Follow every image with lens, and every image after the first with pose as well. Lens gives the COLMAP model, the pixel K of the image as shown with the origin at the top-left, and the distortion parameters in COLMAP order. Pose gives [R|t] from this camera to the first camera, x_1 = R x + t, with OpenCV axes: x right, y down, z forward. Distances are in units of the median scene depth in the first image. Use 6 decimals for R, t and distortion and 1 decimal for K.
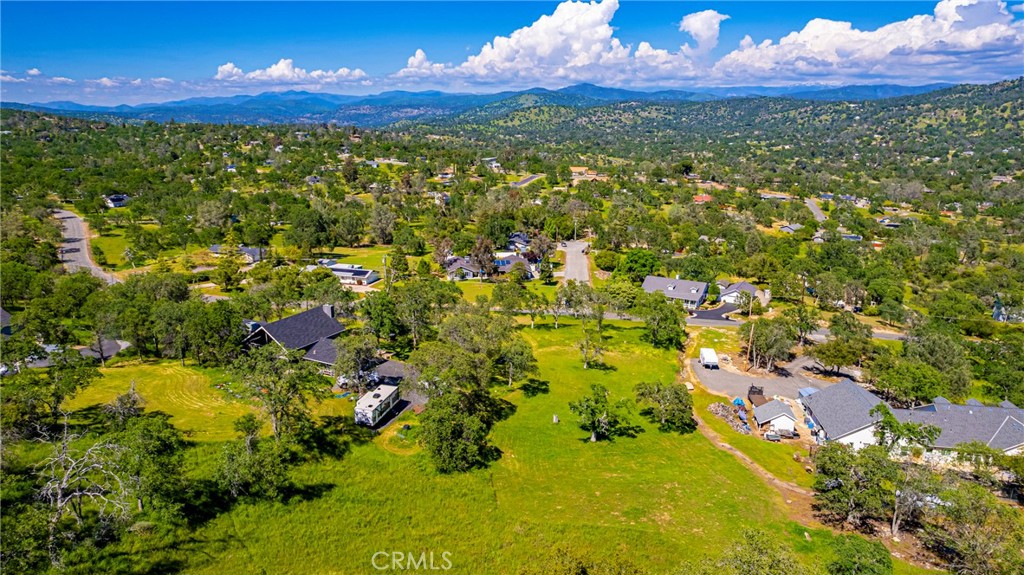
lens RADIAL K [[658.5, 0, 513.9], [0, 658.5, 292.7], [0, 0, 1]] dist [-0.071940, 0.076842]
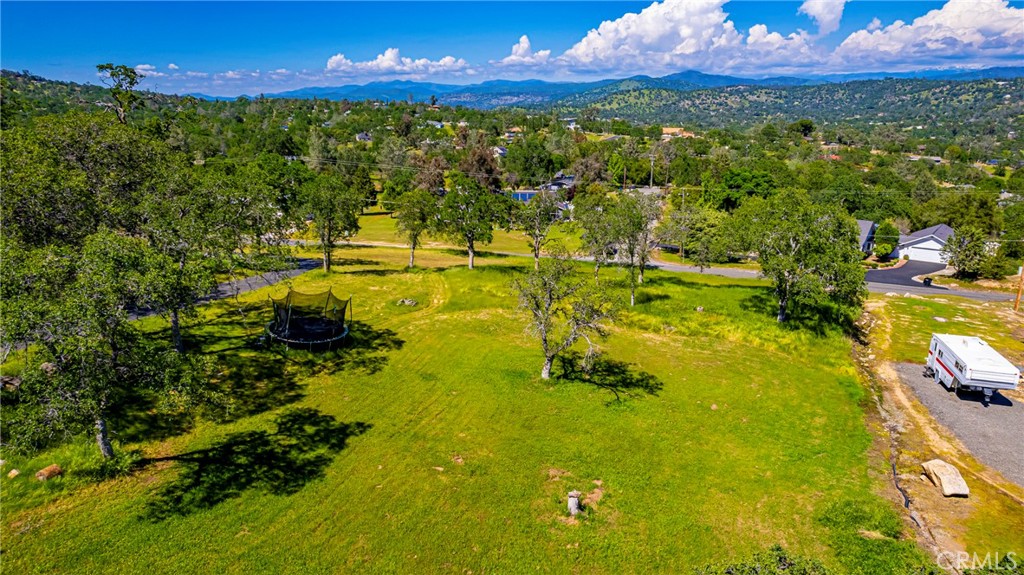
lens RADIAL K [[658.5, 0, 515.6], [0, 658.5, 298.2], [0, 0, 1]] dist [-0.071940, 0.076842]
pose [[0.989401, 0.038856, -0.139914, 0.009065], [-0.035618, 0.999038, 0.025575, 0.004847], [0.140773, -0.020321, 0.989833, 0.047700]]
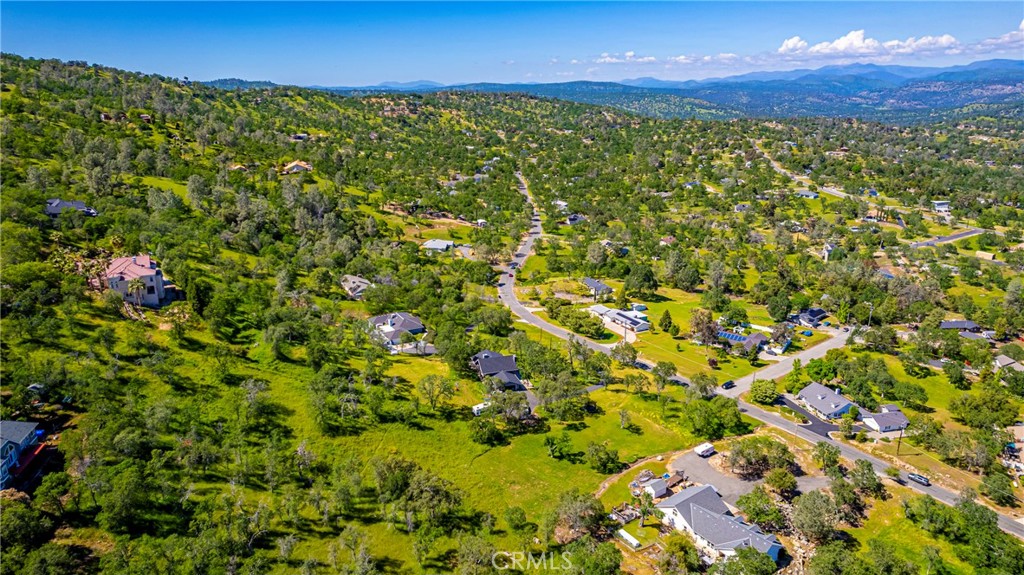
lens RADIAL K [[658.5, 0, 503.9], [0, 658.5, 278.2], [0, 0, 1]] dist [-0.071940, 0.076842]
pose [[0.700942, 0.189880, -0.687478, 0.068859], [-0.178716, 0.979918, 0.088435, -0.025528], [0.690464, 0.060875, 0.720801, -0.034805]]
